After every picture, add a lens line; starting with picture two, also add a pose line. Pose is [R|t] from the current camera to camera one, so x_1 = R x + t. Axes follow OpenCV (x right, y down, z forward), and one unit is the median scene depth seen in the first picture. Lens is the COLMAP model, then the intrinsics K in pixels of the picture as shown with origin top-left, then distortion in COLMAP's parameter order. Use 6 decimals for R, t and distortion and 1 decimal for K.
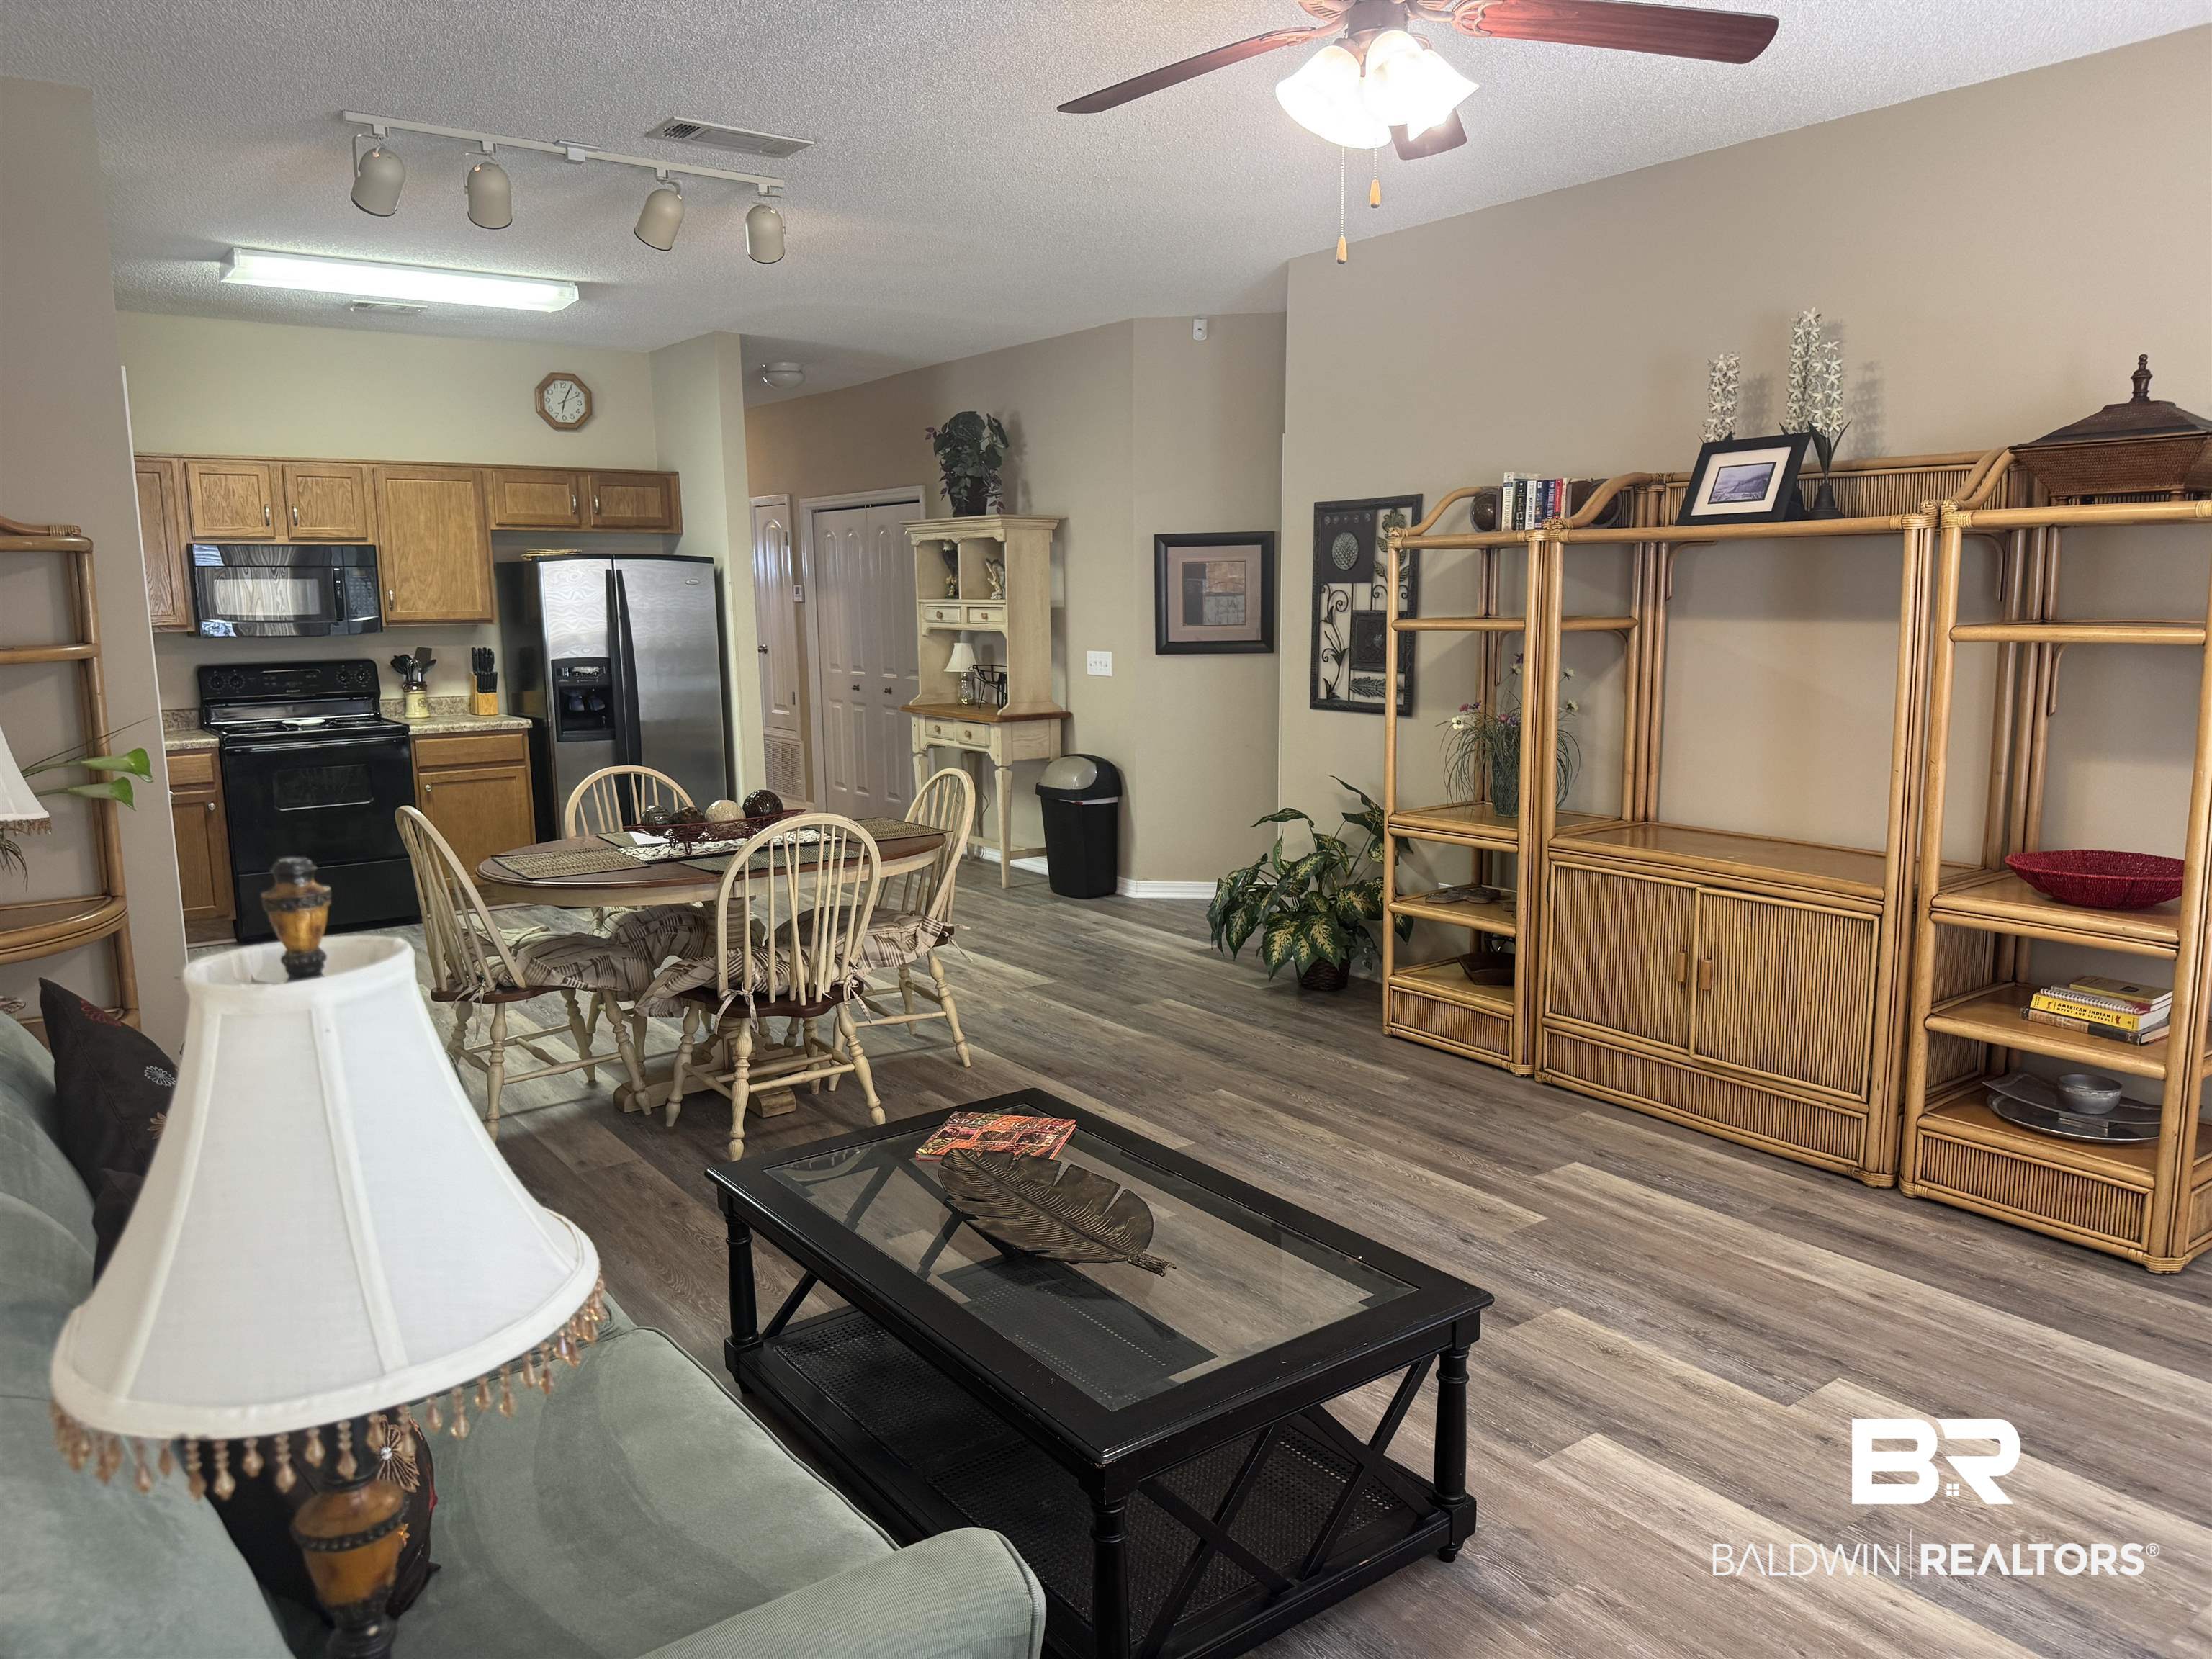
lens RADIAL K [[1577.5, 0, 1108.0], [0, 1577.5, 831.2], [0, 0, 1]] dist [0.061172, -0.069675]
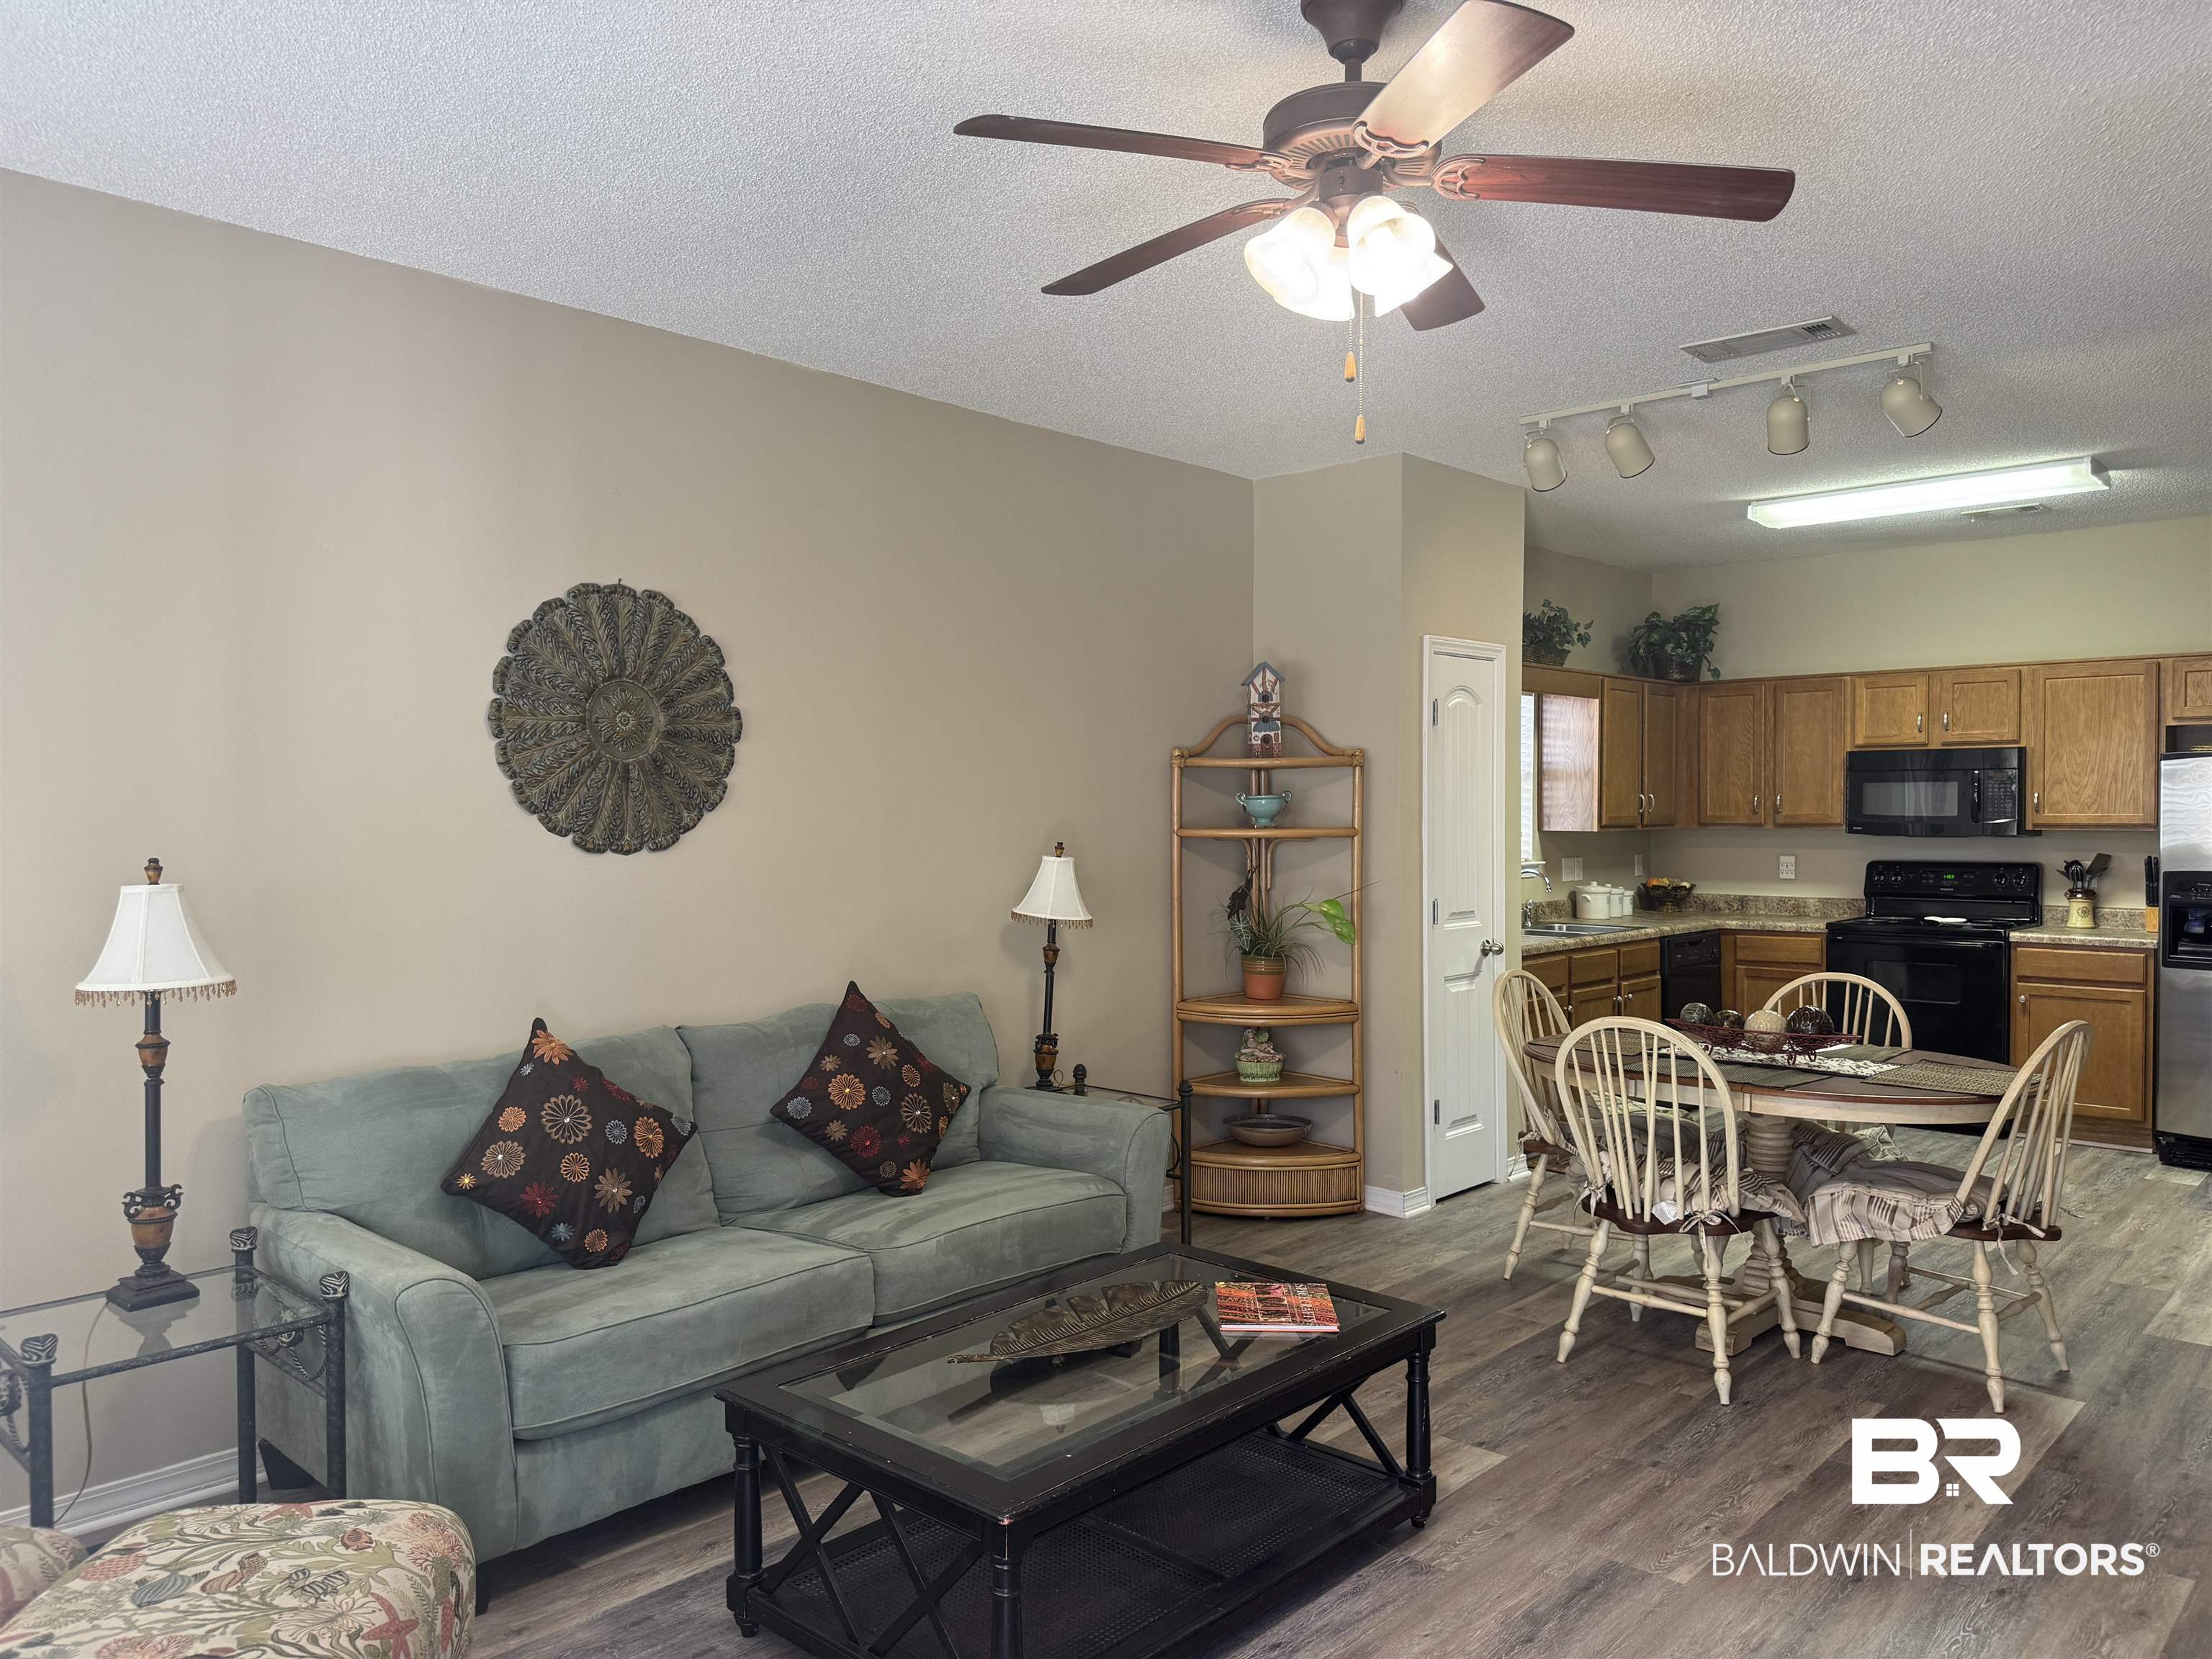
lens RADIAL K [[1577.5, 0, 1108.0], [0, 1577.5, 831.2], [0, 0, 1]] dist [0.061172, -0.069675]
pose [[0.182342, 0.028282, -0.982828, 0.400728], [-0.152178, 0.988353, 0.000208, -0.042858], [0.971387, 0.149527, 0.184523, 0.279418]]
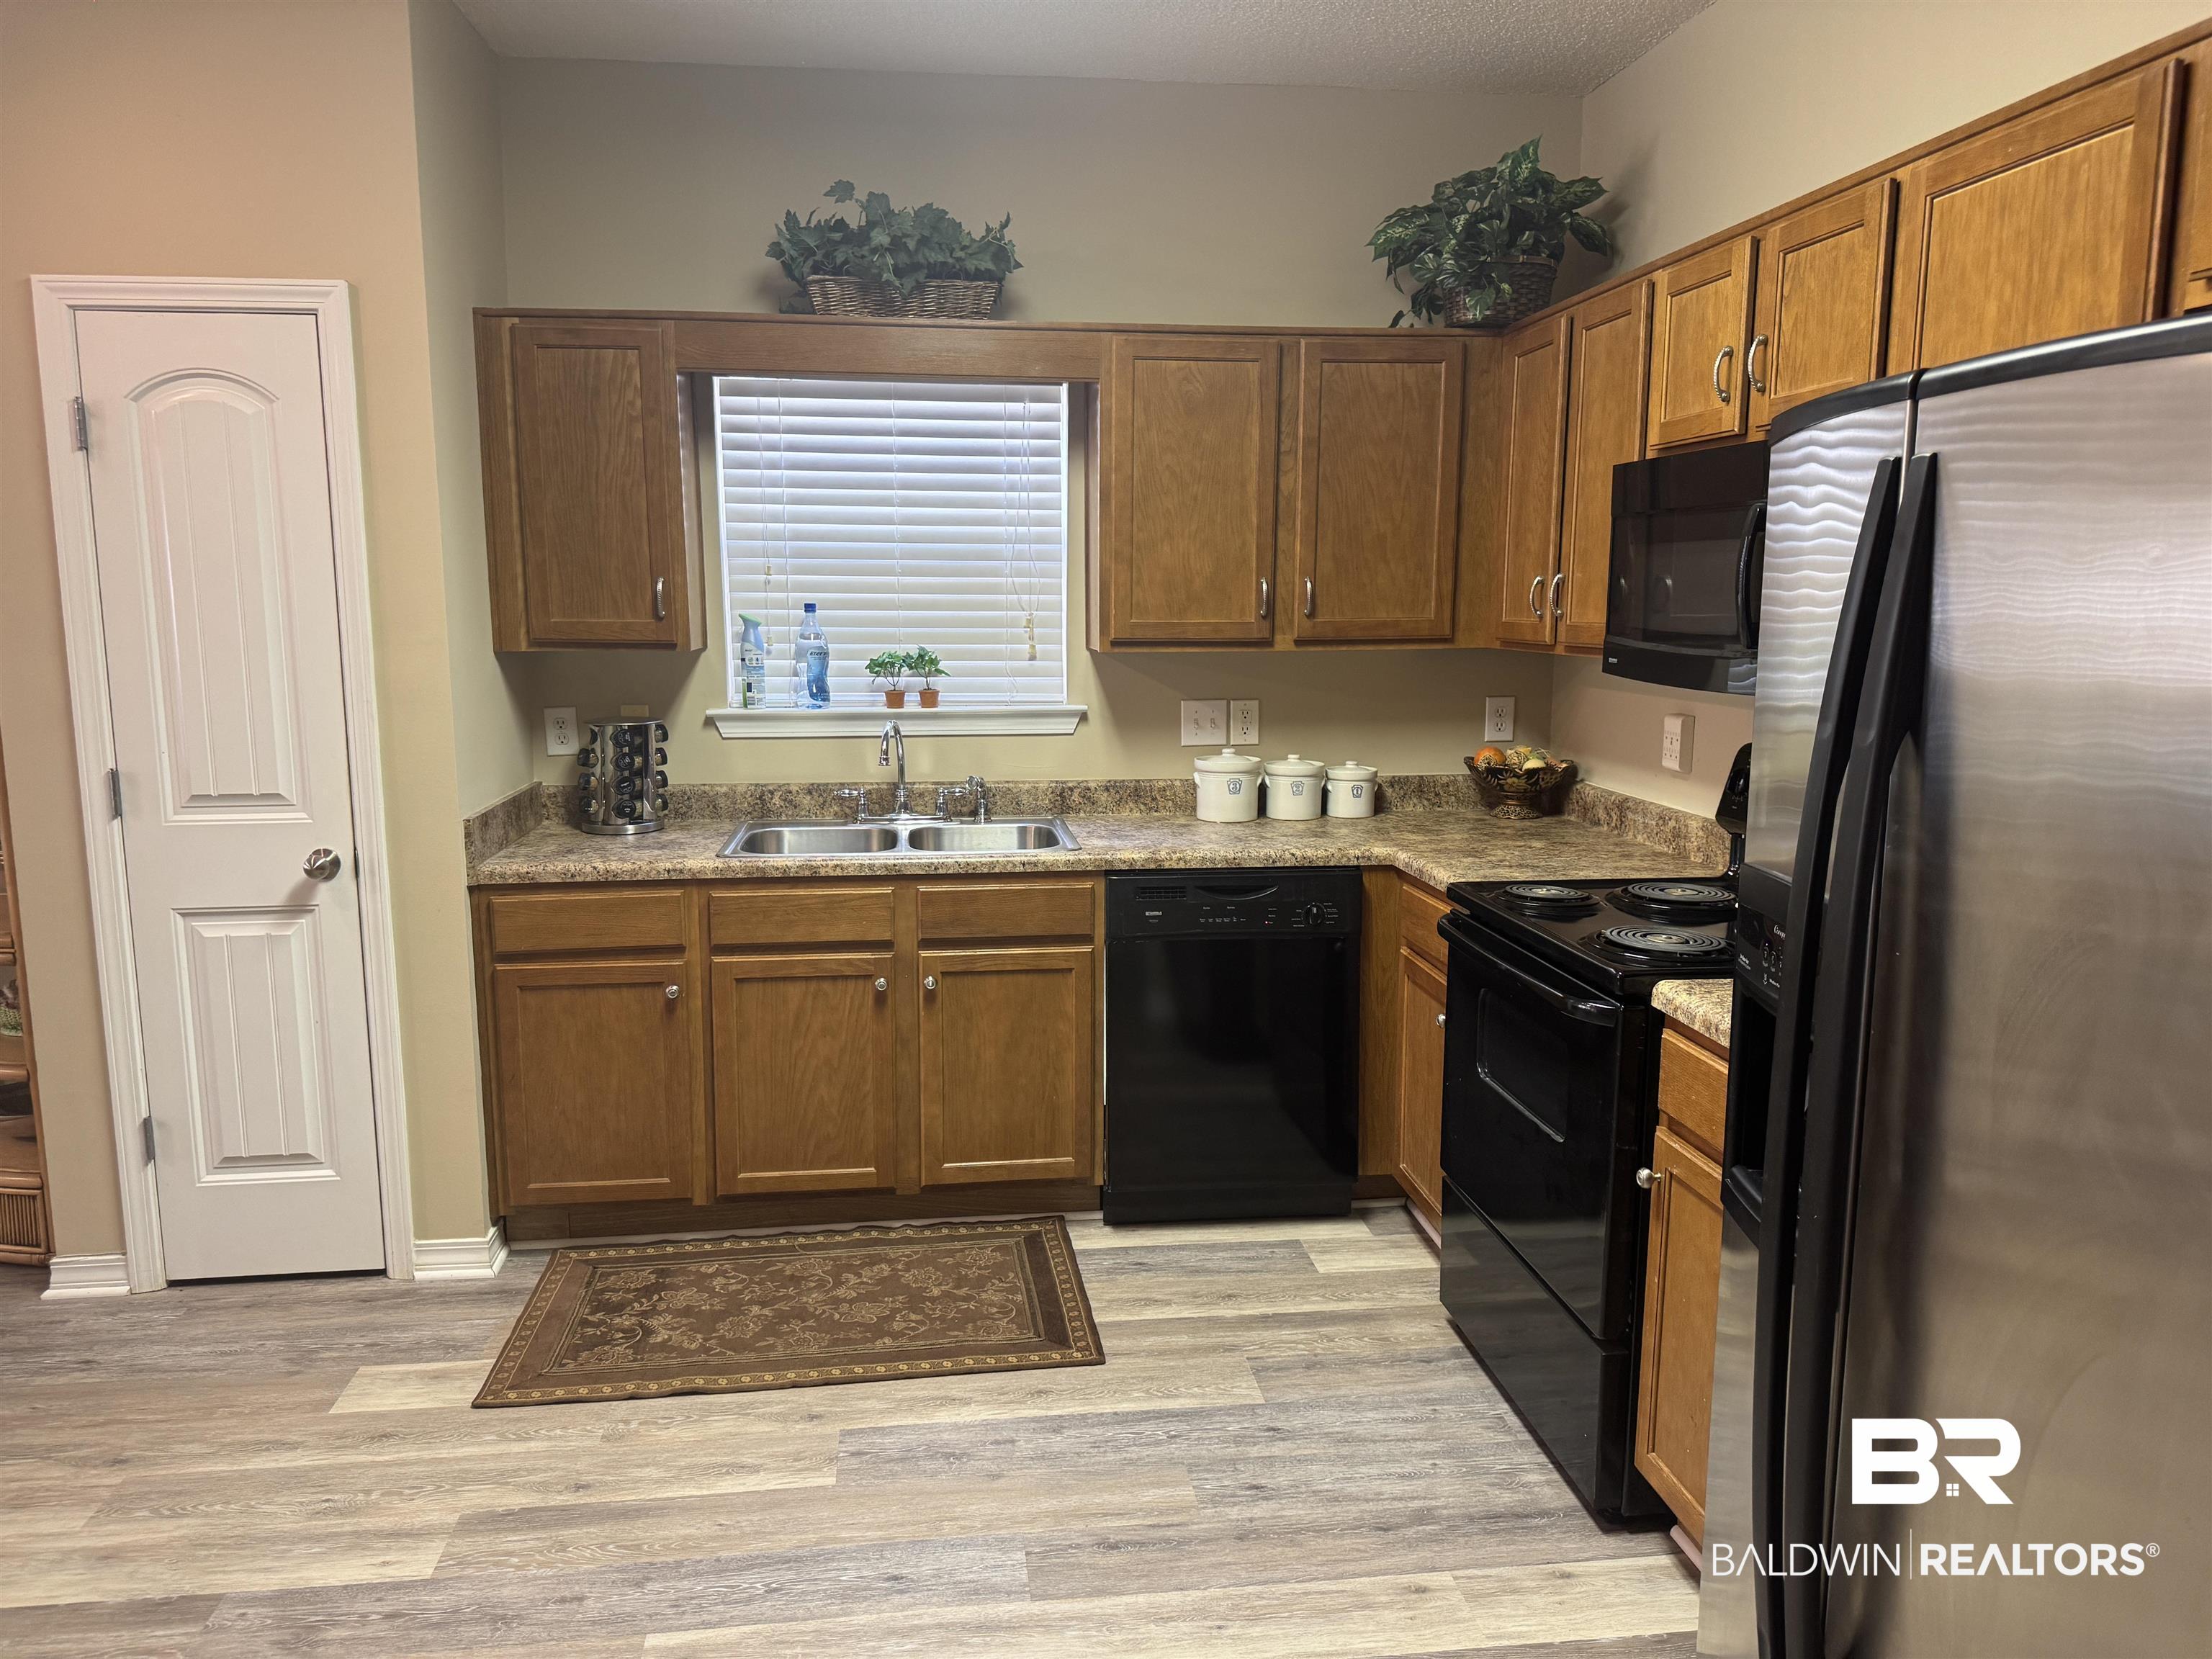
lens RADIAL K [[1537.2, 0, 1102.6], [0, 1537.2, 823.6], [0, 0, 1]] dist [0.091729, -0.116145]
pose [[-0.491841, 0.144631, -0.858589, -0.107564], [-0.129309, 0.963037, 0.236301, -0.156699], [0.861029, 0.227246, -0.454959, 1.024095]]
